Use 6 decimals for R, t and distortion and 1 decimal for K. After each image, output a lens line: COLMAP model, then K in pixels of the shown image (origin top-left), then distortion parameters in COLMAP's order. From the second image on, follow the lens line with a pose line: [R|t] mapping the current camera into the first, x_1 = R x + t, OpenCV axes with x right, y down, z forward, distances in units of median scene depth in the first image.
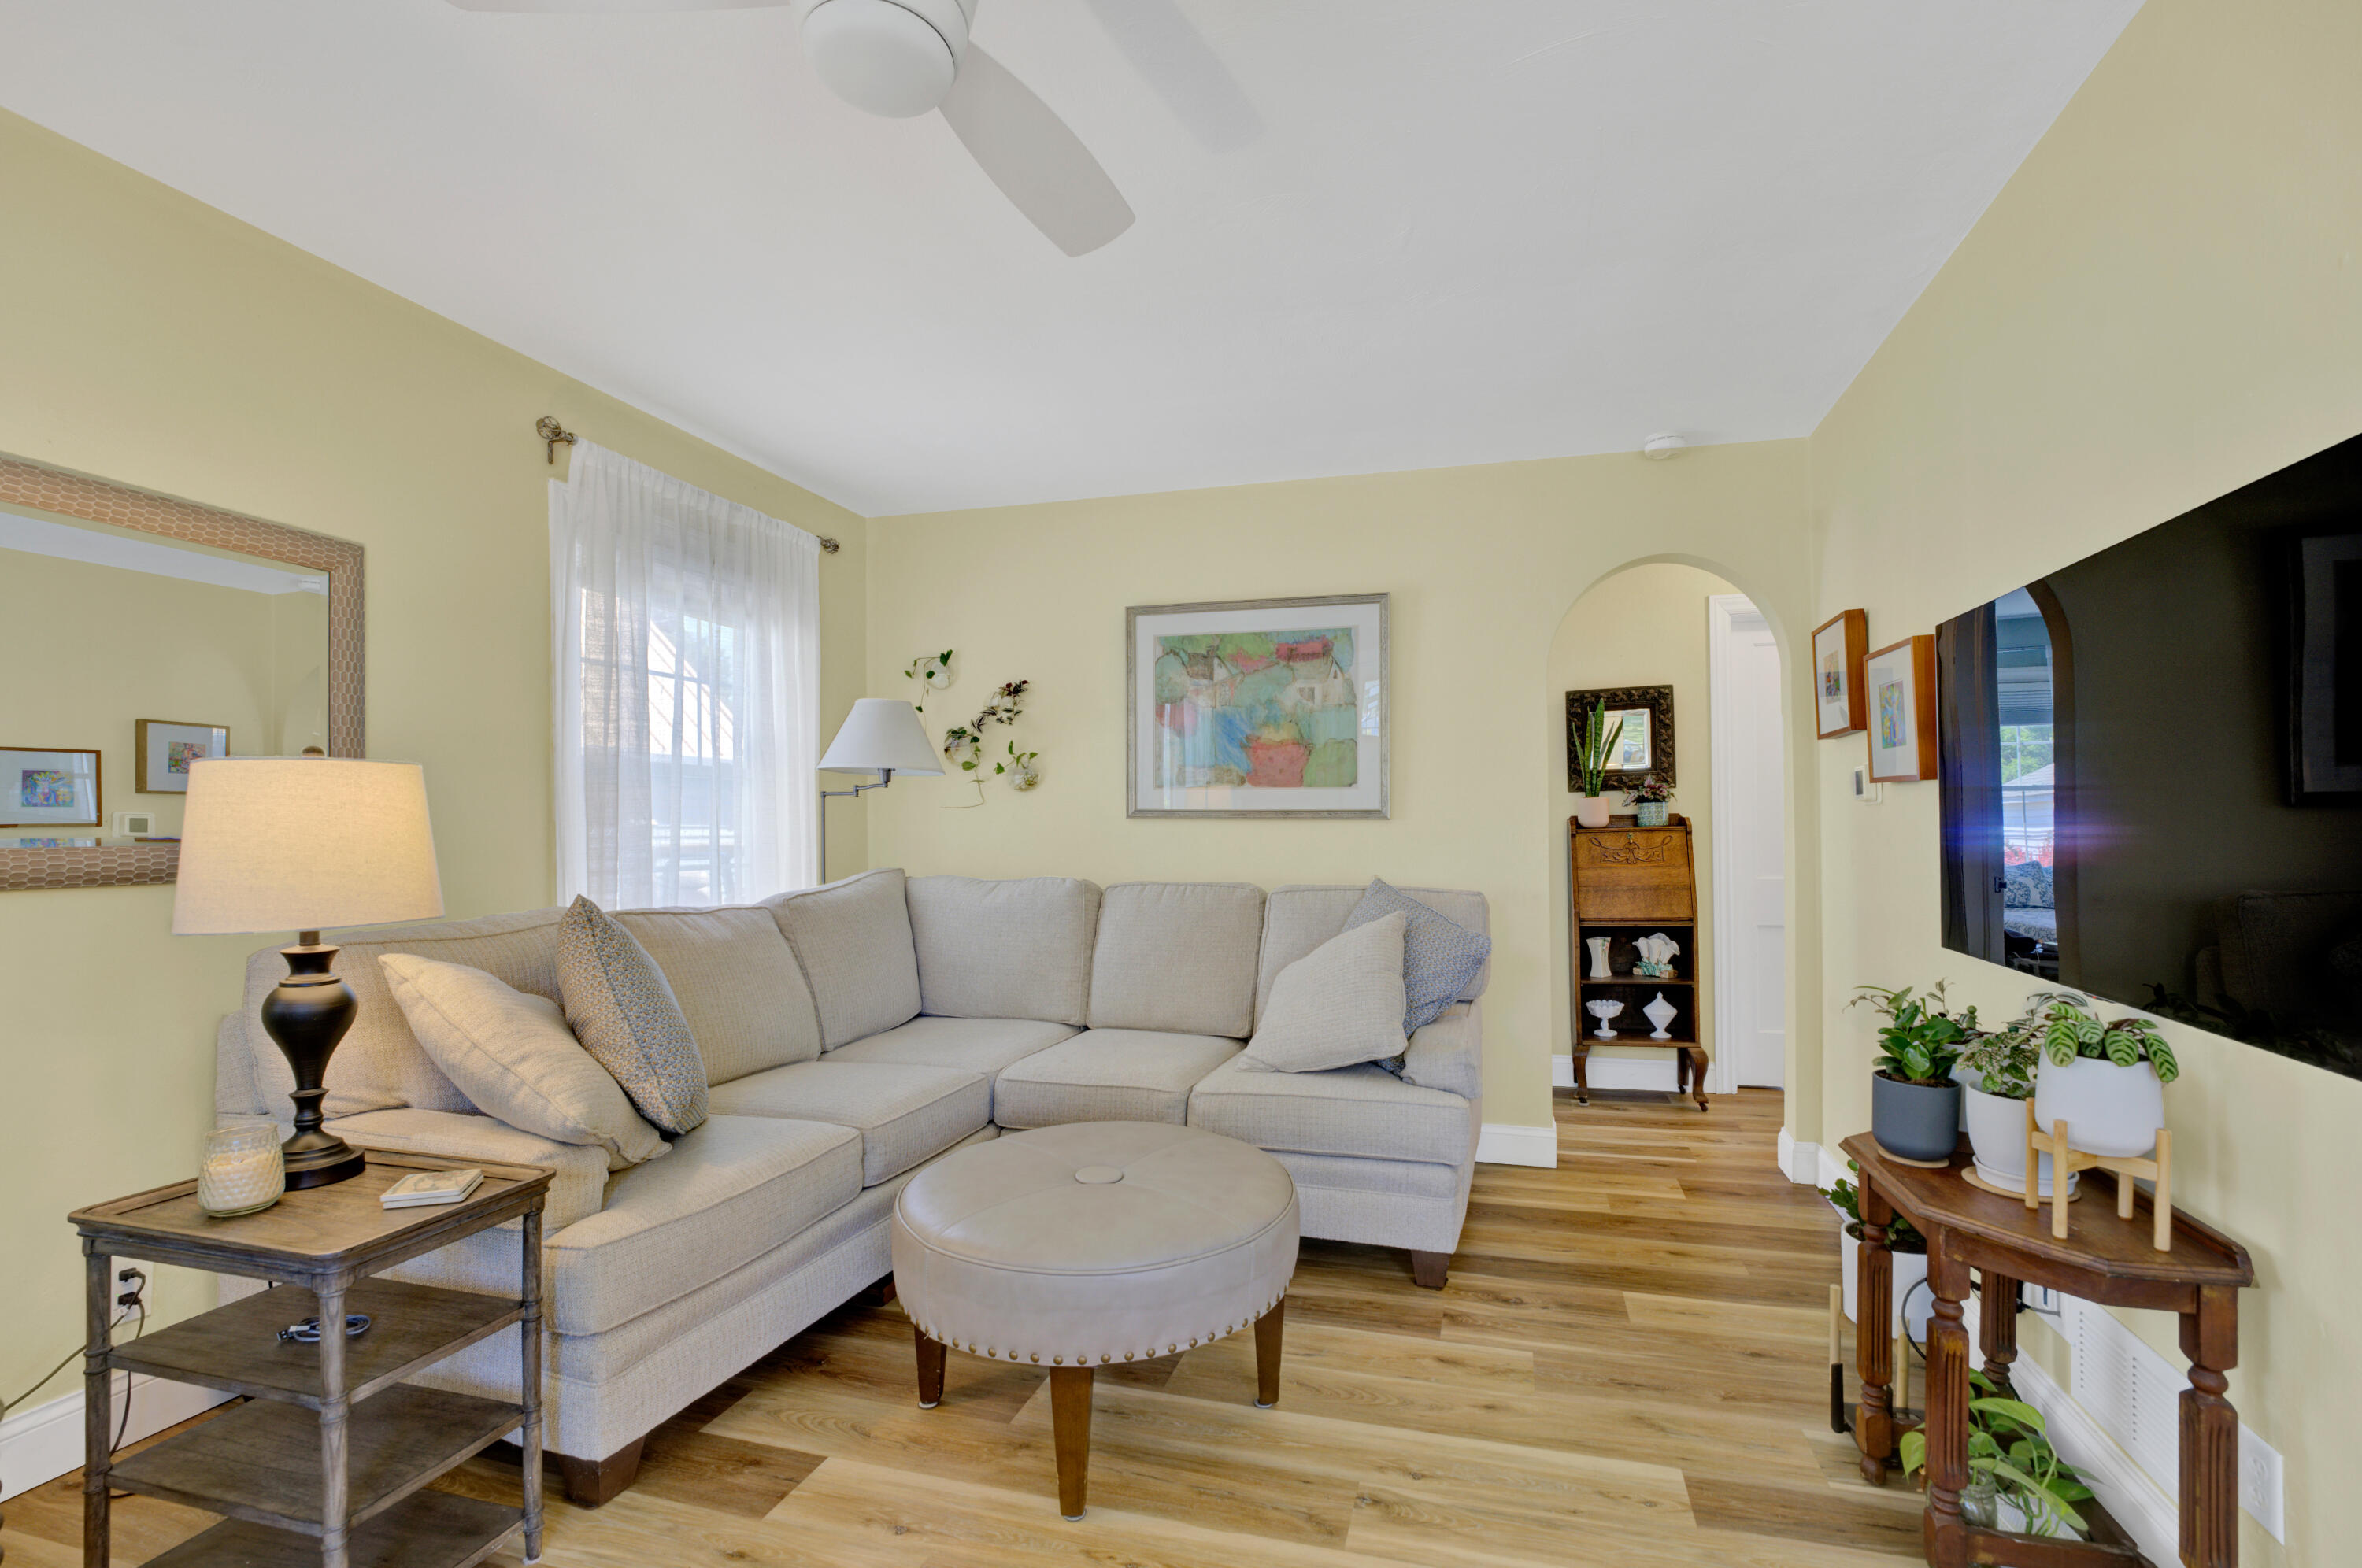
lens RADIAL K [[987.7, 0, 1190.5], [0, 987.7, 833.2], [0, 0, 1]] dist [-0.022641, -0.000017]
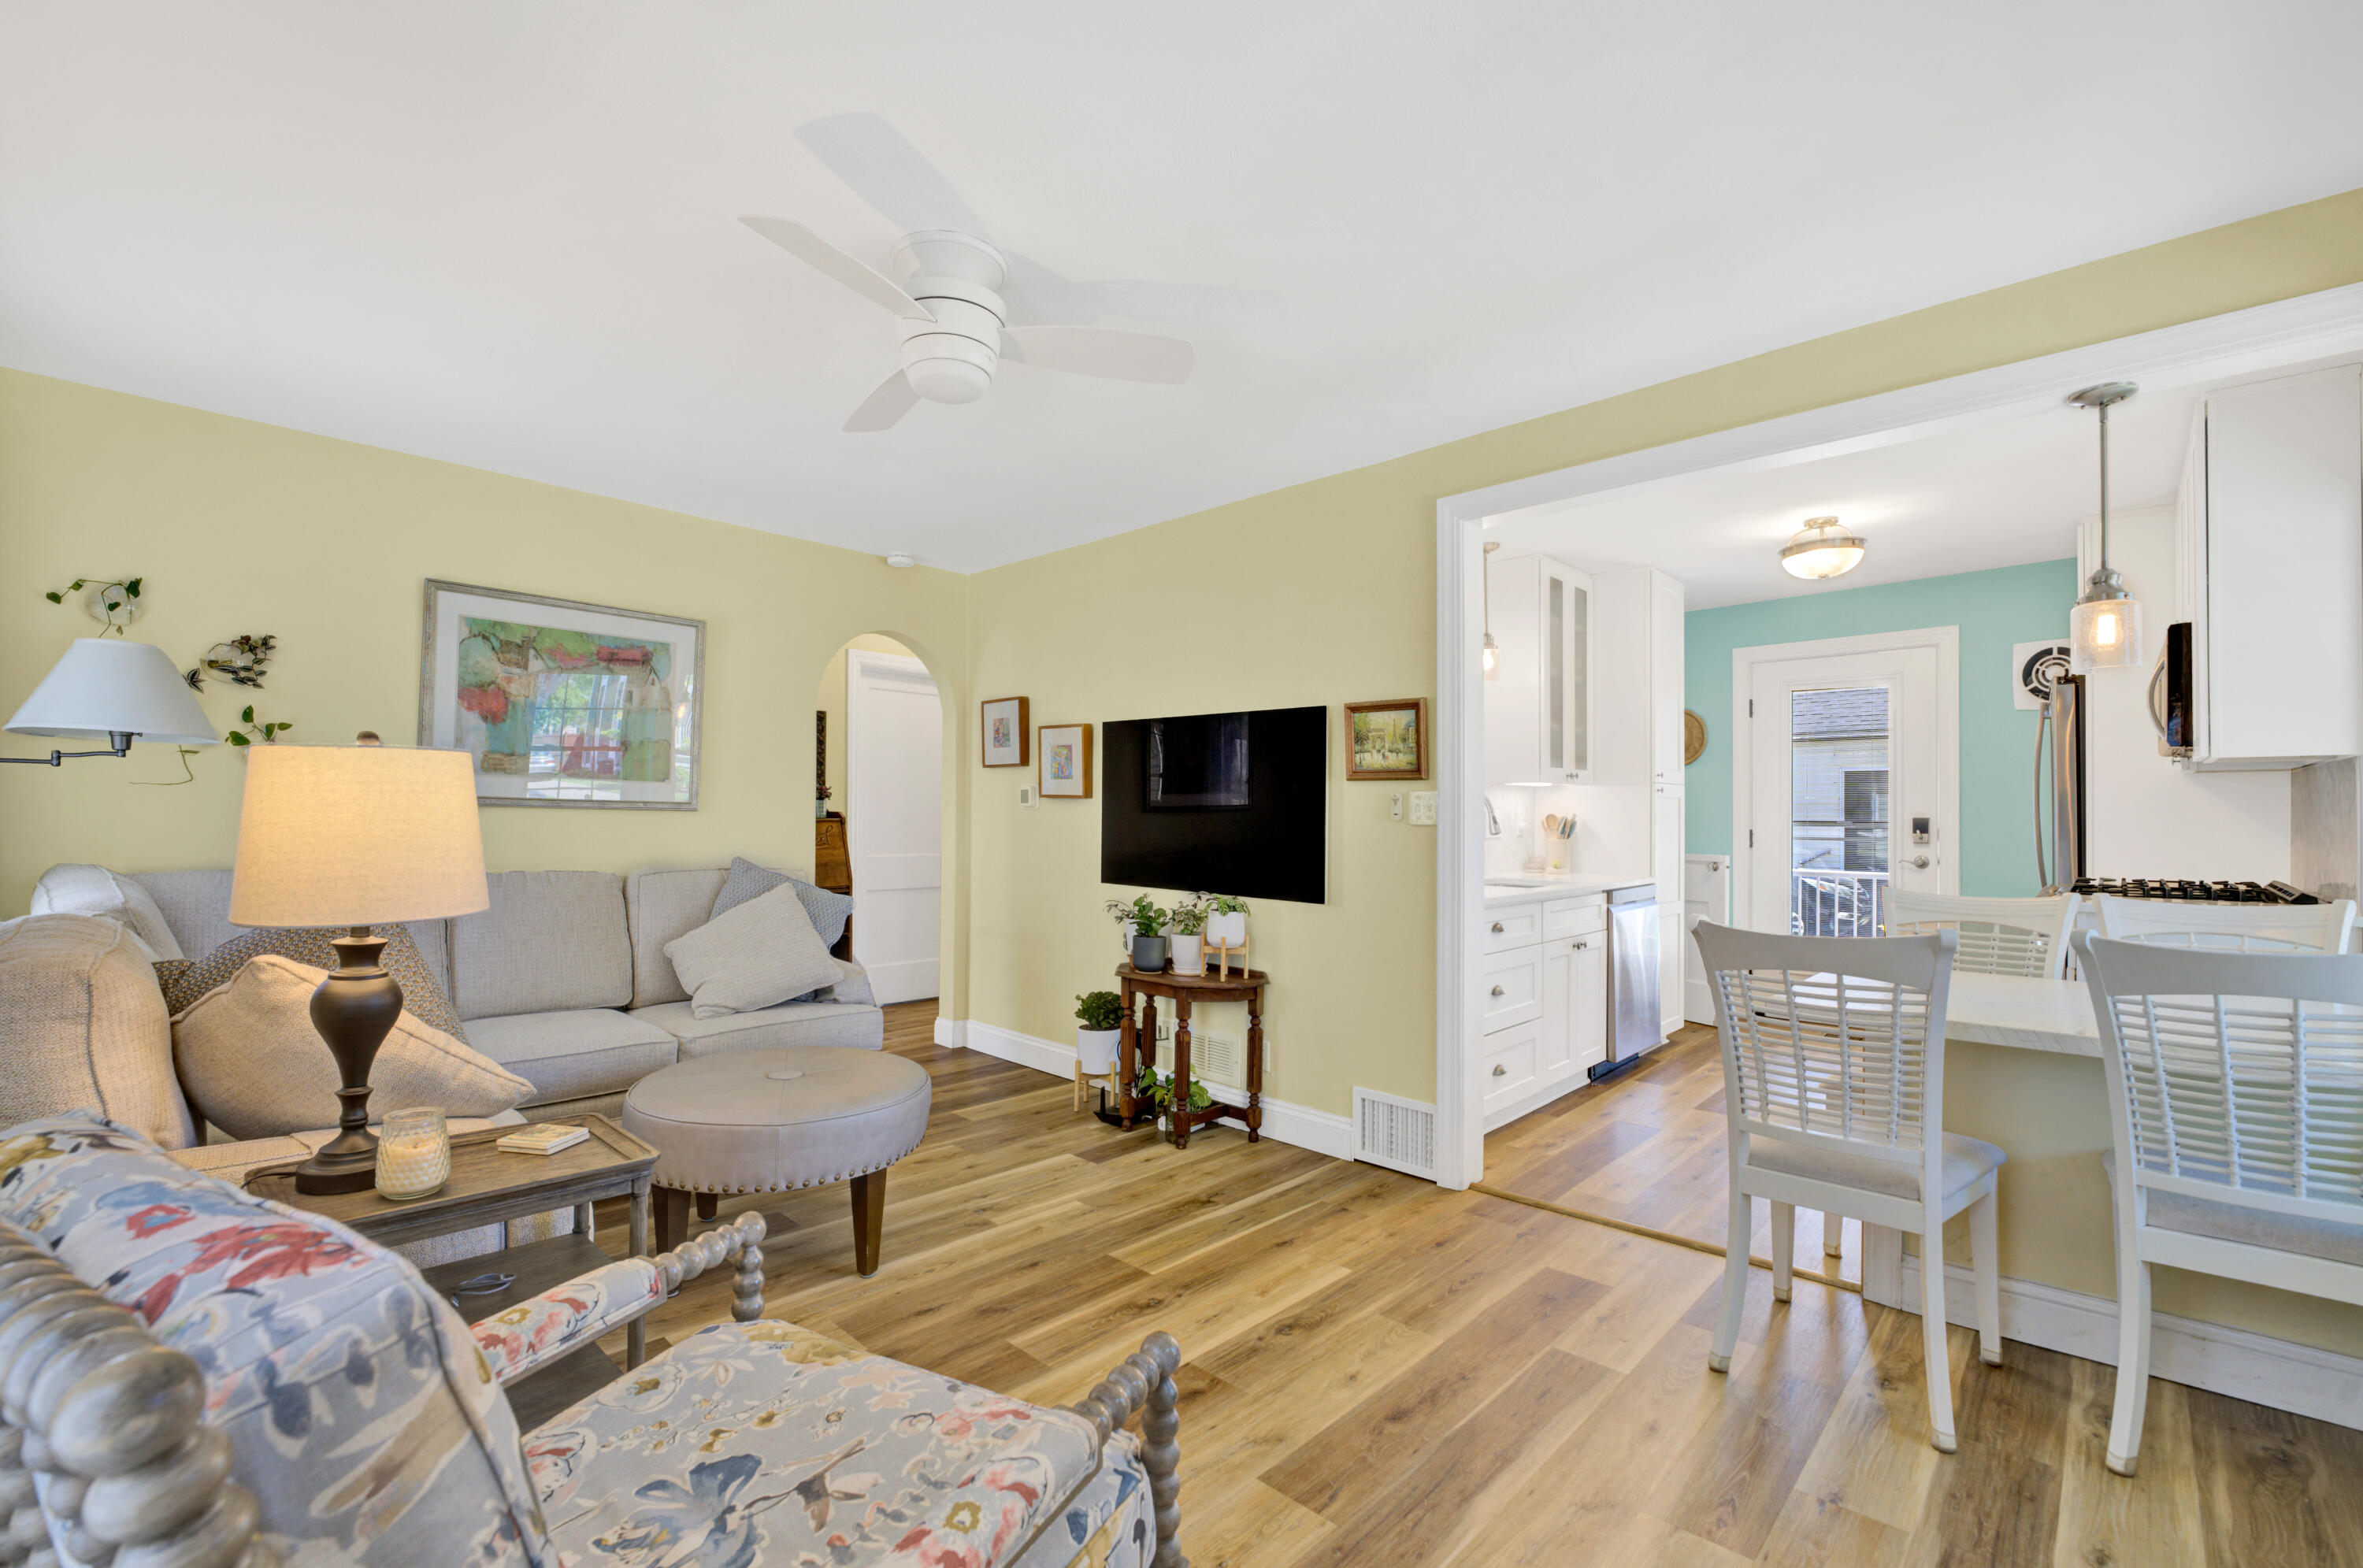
lens RADIAL K [[991.3, 0, 1185.8], [0, 991.3, 805.1], [0, 0, 1]] dist [-0.060257, 0.000213]
pose [[0.470825, 0.022420, 0.881942, -0.557483], [-0.009020, 0.999747, -0.020599, -0.001969], [-0.882181, 0.001744, 0.470908, -0.066804]]
